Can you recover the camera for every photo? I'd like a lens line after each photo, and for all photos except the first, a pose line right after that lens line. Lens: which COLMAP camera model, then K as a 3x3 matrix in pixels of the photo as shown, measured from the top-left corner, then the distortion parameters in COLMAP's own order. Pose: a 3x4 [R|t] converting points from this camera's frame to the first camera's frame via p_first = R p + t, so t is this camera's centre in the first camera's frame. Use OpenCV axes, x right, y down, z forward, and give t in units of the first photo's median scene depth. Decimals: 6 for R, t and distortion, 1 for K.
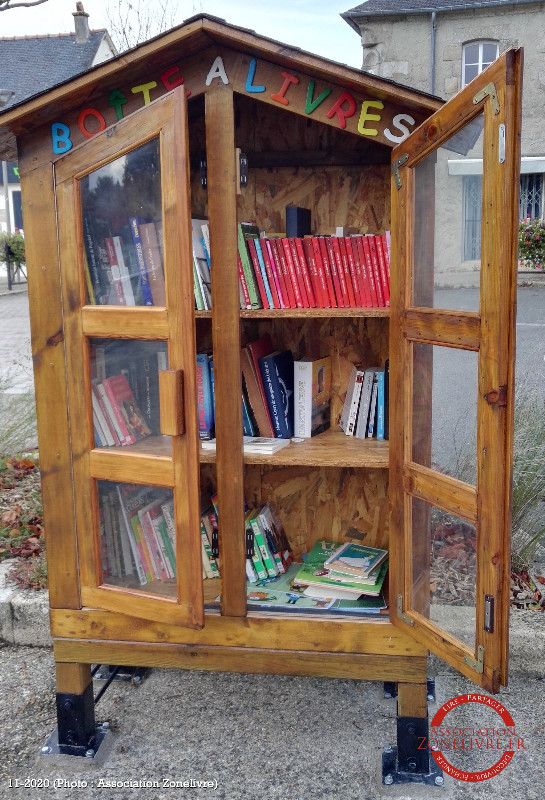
lens RADIAL K [[862.6, 0, 272.5], [0, 862.6, 400.0], [0, 0, 1]] dist [0.005646, -0.387188]
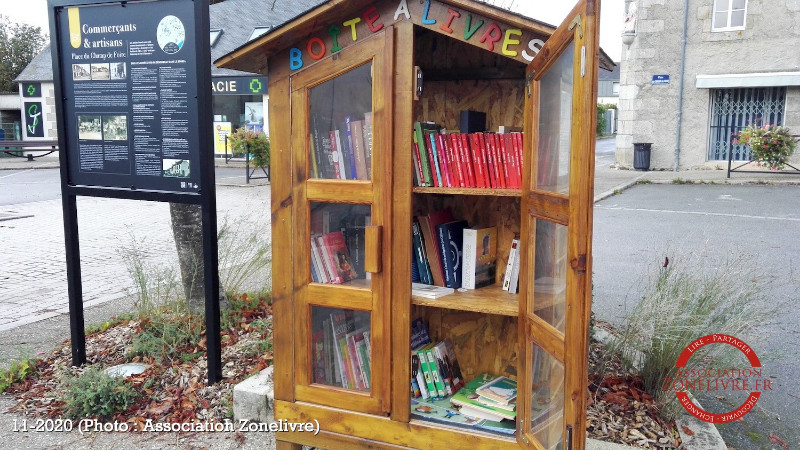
lens RADIAL K [[701.2, 0, 400.0], [0, 701.2, 225.0], [0, 0, 1]] dist [-0.078073, 0.001654]
pose [[0.960614, 0.056311, -0.272121, 0.219235], [-0.072310, 0.996172, -0.049120, 0.007596], [0.268314, 0.066862, 0.961008, -0.028391]]
